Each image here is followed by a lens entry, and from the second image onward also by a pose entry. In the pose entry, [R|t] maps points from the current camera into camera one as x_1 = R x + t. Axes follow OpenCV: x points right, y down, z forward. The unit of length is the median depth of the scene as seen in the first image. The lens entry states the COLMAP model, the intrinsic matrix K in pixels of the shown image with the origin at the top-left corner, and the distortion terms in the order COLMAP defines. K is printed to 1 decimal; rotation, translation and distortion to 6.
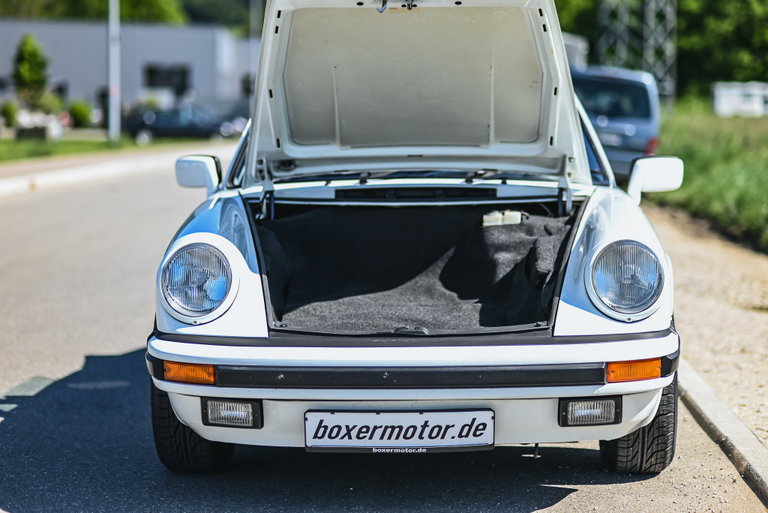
lens RADIAL K [[1975.3, 0, 384.0], [0, 1975.3, 256.5], [0, 0, 1]] dist [0.228658, 0.422584]
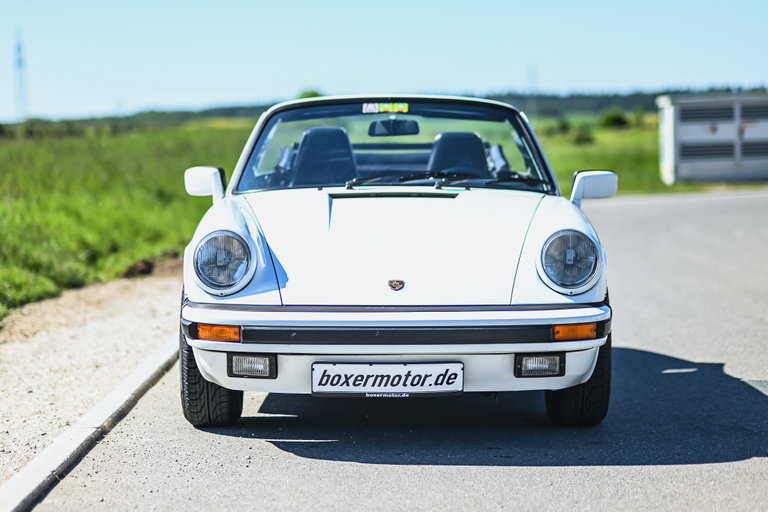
lens RADIAL K [[2159.9, 0, 368.4], [0, 2159.9, 279.8], [0, 0, 1]] dist [0.296646, 0.181713]
pose [[0.999591, 0.005058, 0.028153, -0.042784], [-0.004476, 0.999775, -0.020714, 0.053324], [-0.028251, 0.020579, 0.999389, -0.362059]]
